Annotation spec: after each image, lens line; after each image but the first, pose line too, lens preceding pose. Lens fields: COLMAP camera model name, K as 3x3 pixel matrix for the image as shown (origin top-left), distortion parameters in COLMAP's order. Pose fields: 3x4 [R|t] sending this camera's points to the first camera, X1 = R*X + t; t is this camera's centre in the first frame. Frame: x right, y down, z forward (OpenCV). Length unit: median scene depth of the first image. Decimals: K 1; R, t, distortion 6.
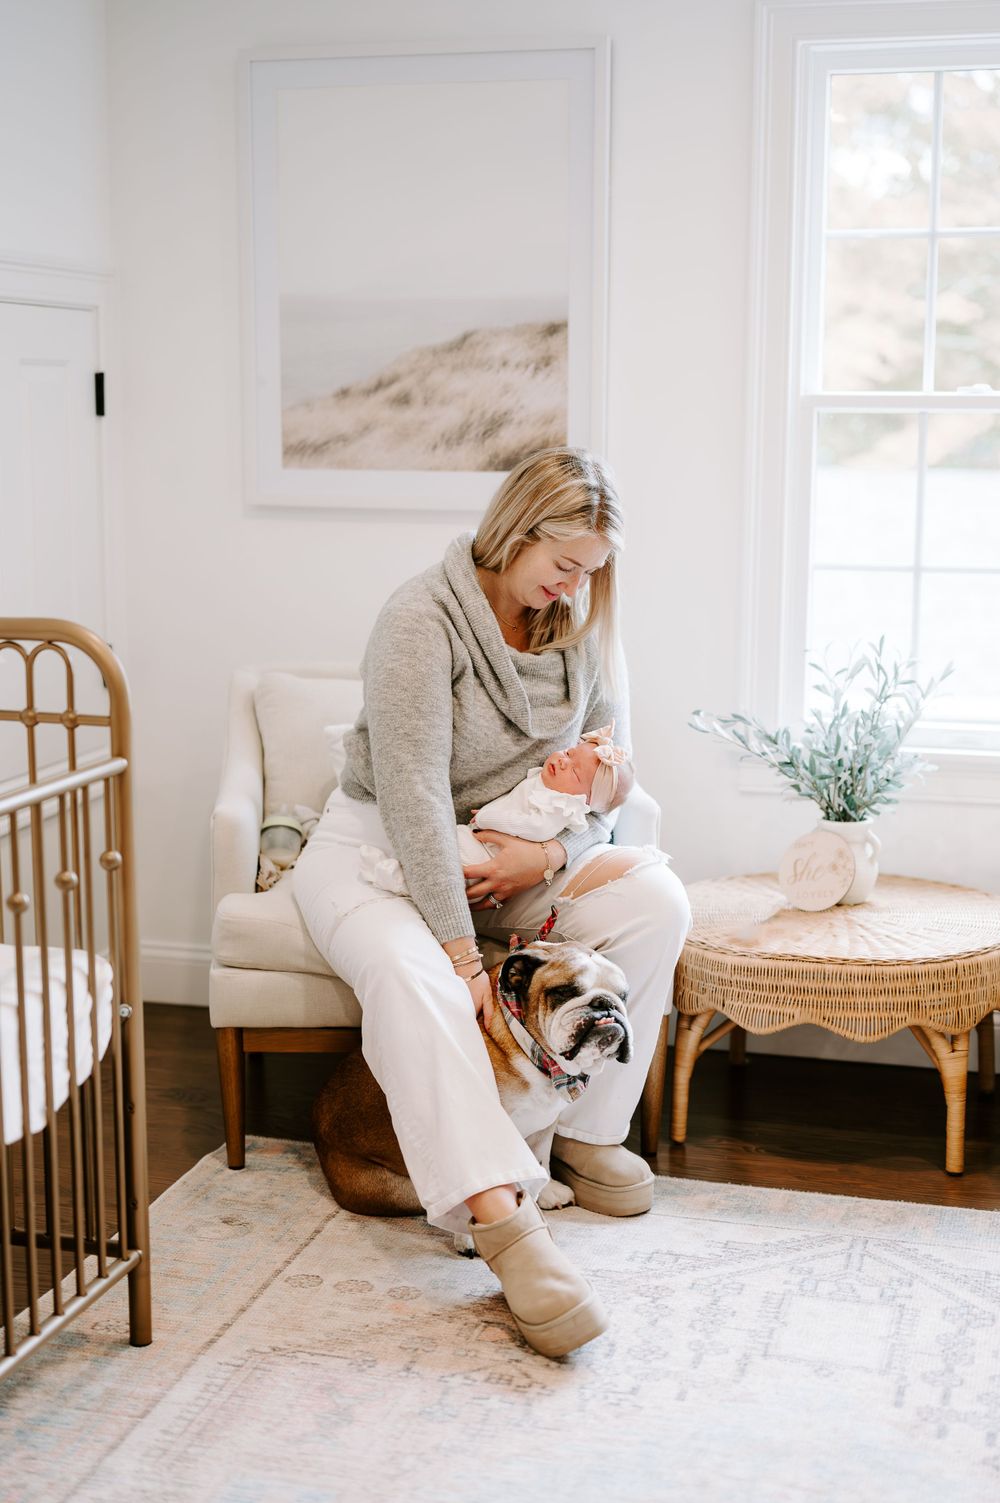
lens RADIAL K [[2118.3, 0, 494.8], [0, 2118.3, 748.1], [0, 0, 1]] dist [-0.017599, 0.000000]
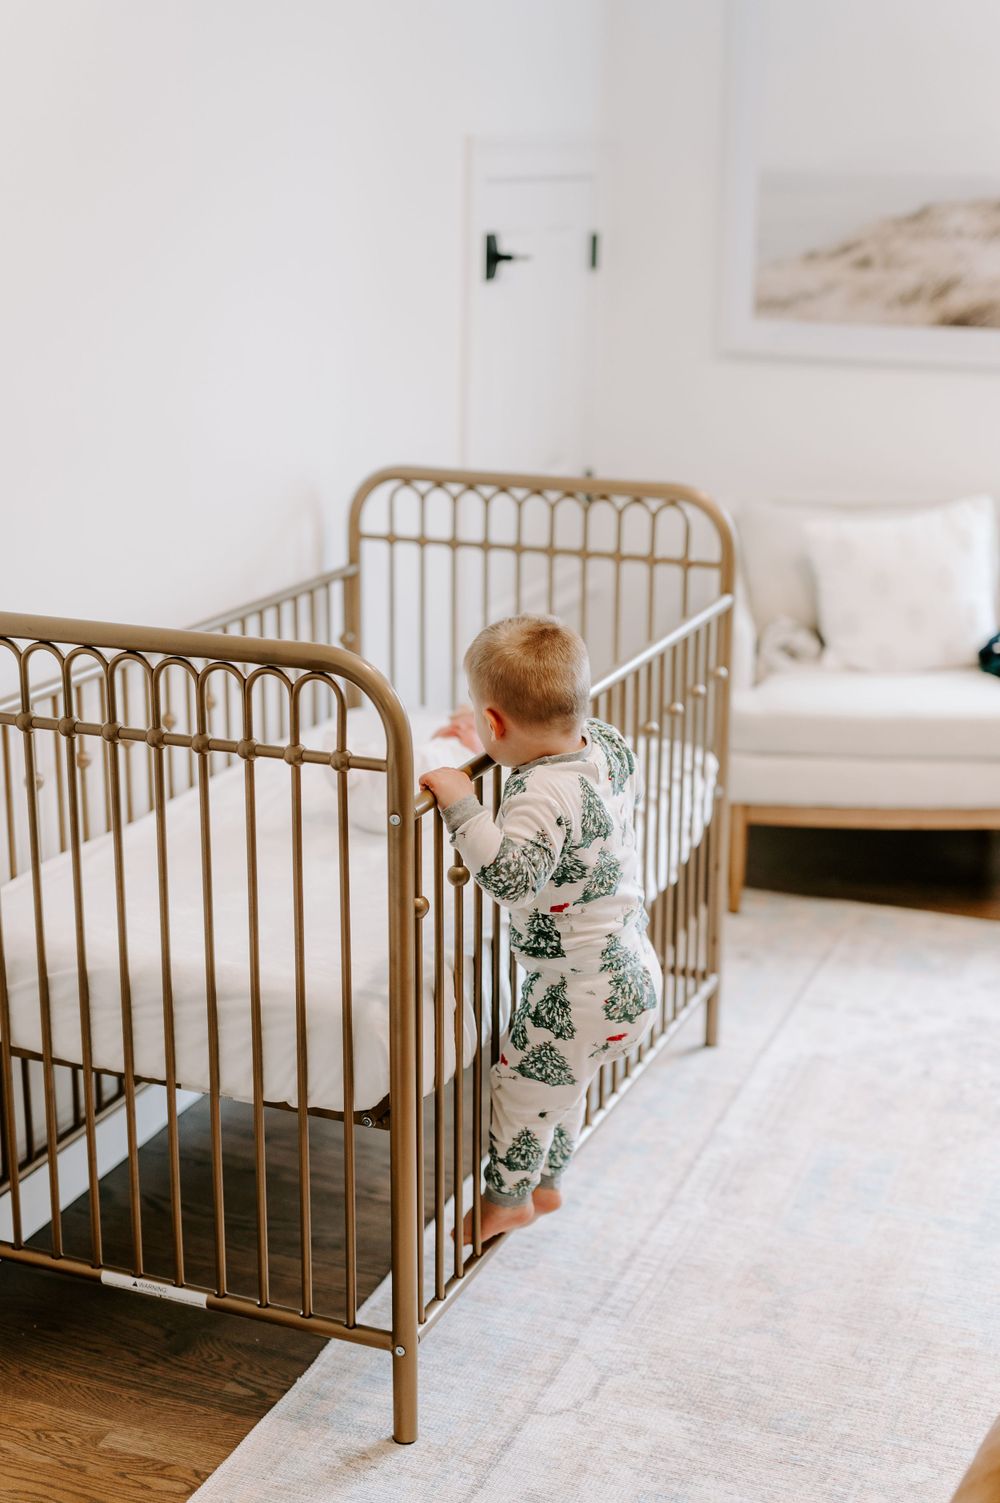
lens RADIAL K [[2118.3, 0, 504.7], [0, 2118.3, 757.8], [0, 0, 1]] dist [-0.017599, 0.000000]
pose [[0.994805, 0.038370, -0.094289, -0.120559], [-0.027019, 0.992546, 0.118840, -0.029849], [0.098146, -0.115675, 0.988426, -0.184299]]
